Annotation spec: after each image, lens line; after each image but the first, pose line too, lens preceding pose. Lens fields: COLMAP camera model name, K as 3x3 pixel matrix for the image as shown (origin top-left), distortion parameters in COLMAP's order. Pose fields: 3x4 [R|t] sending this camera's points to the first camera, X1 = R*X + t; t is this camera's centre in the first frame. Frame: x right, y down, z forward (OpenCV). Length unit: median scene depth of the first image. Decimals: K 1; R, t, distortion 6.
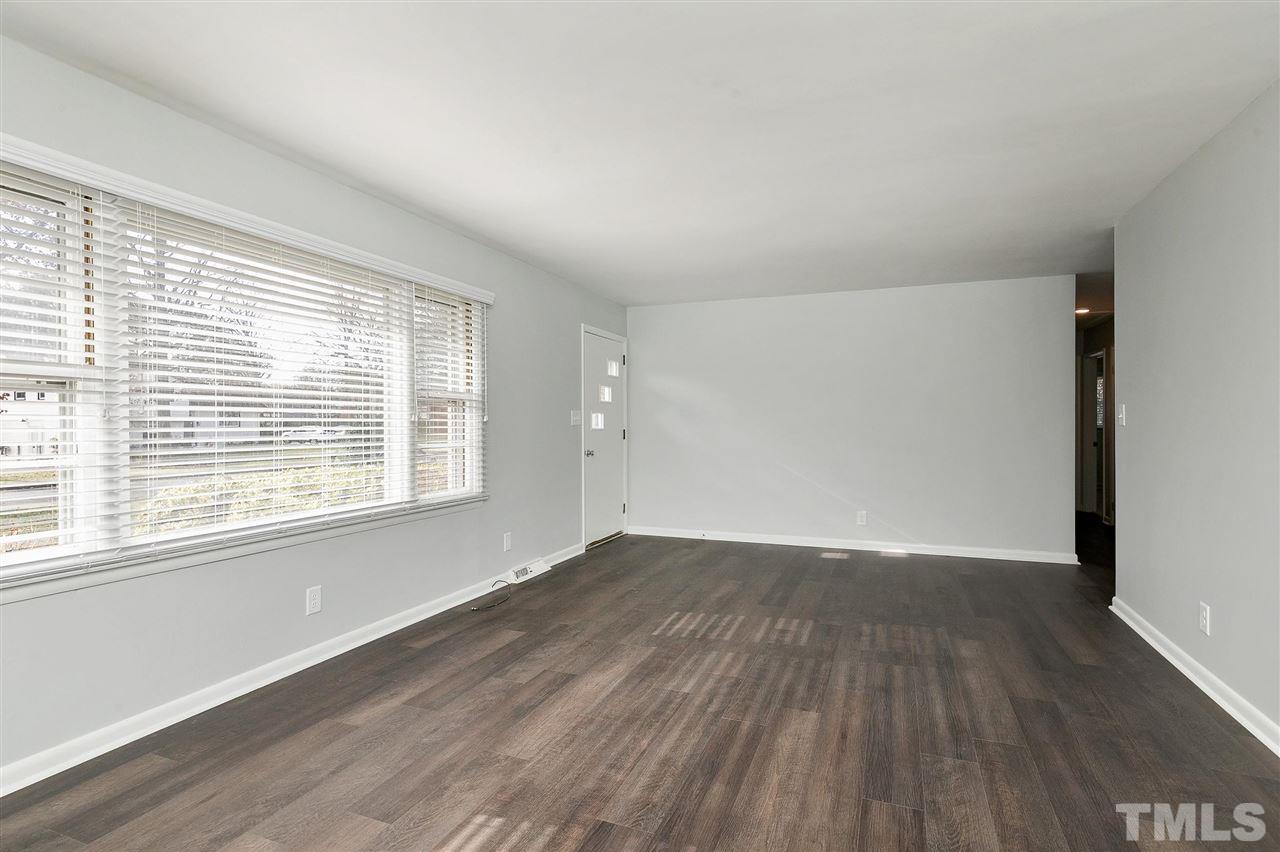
lens RADIAL K [[657.2, 0, 639.6], [0, 657.2, 425.2], [0, 0, 1]] dist [0.000296, 0.000092]
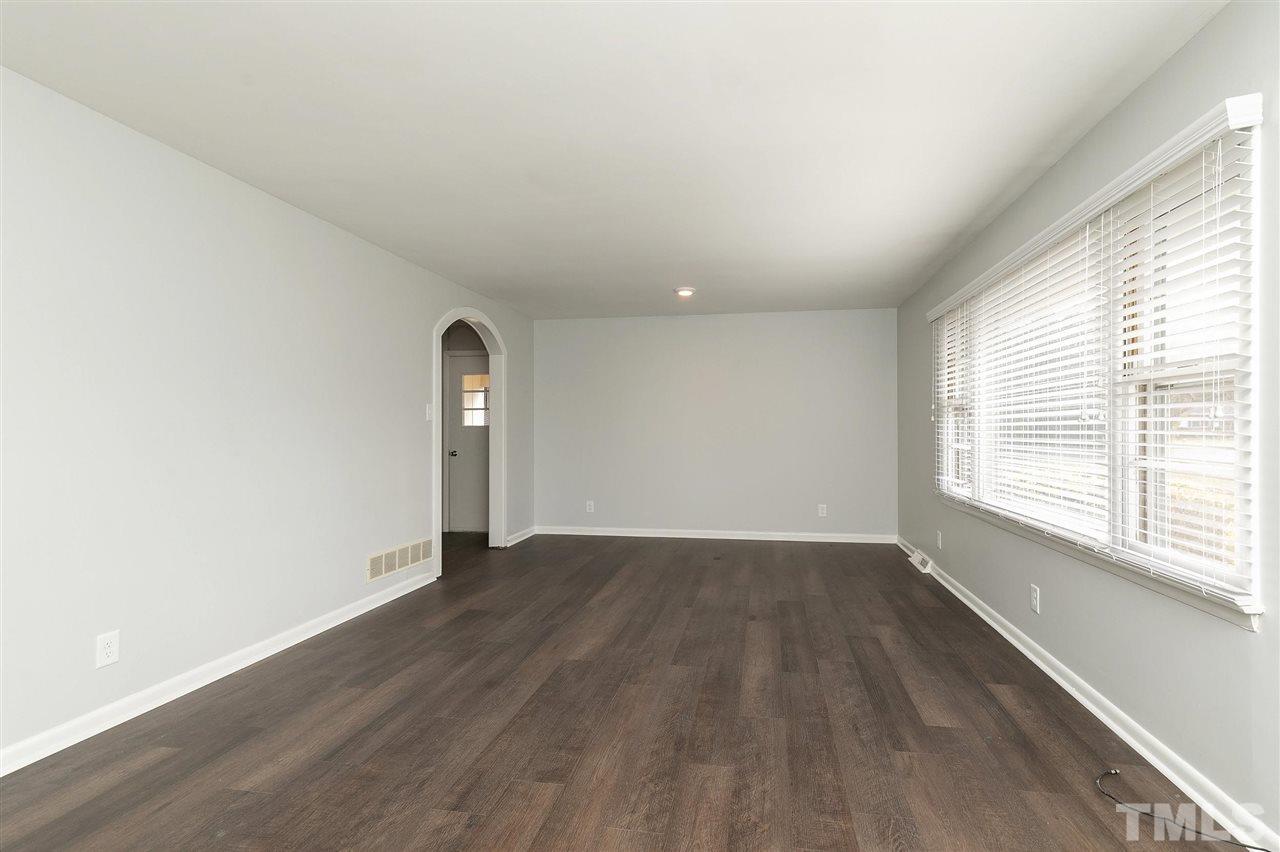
lens RADIAL K [[590.3, 0, 640.5], [0, 590.3, 429.2], [0, 0, 1]] dist [0.012465, -0.000544]
pose [[-0.986403, 0.001321, -0.164341, 0.300947], [0.000991, 0.999997, 0.002091, -0.001982], [0.164343, 0.001899, -0.986401, 2.039132]]
